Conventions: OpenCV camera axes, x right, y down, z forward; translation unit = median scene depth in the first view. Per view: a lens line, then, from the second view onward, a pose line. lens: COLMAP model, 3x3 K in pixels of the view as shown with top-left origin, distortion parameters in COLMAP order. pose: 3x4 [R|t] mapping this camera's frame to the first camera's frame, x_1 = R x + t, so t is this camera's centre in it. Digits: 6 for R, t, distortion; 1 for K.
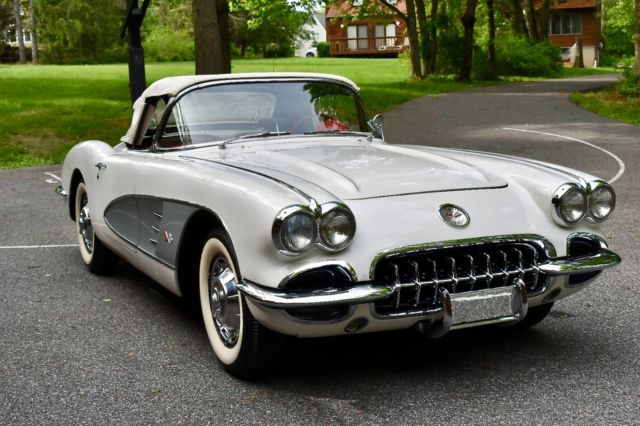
lens RADIAL K [[876.9, 0, 320.0], [0, 876.9, 213.0], [0, 0, 1]] dist [-0.031314, 0.004924]
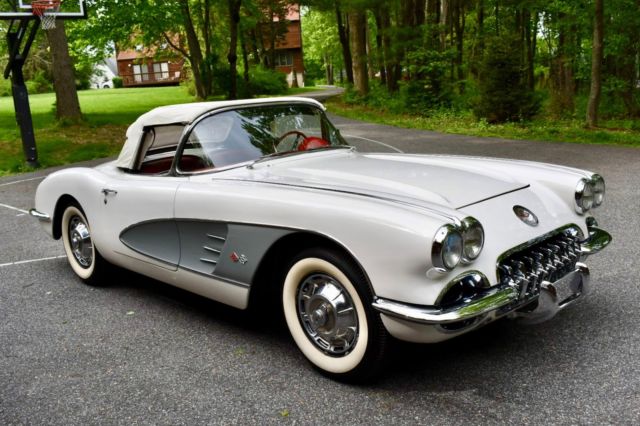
lens RADIAL K [[578.1, 0, 300.4], [0, 578.1, 212.5], [0, 0, 1]] dist [-0.082371, 0.012538]
pose [[0.946898, -0.101771, 0.305003, -0.239979], [0.088212, 0.994415, 0.057950, -0.047335], [-0.309197, -0.027968, 0.950587, 0.243607]]
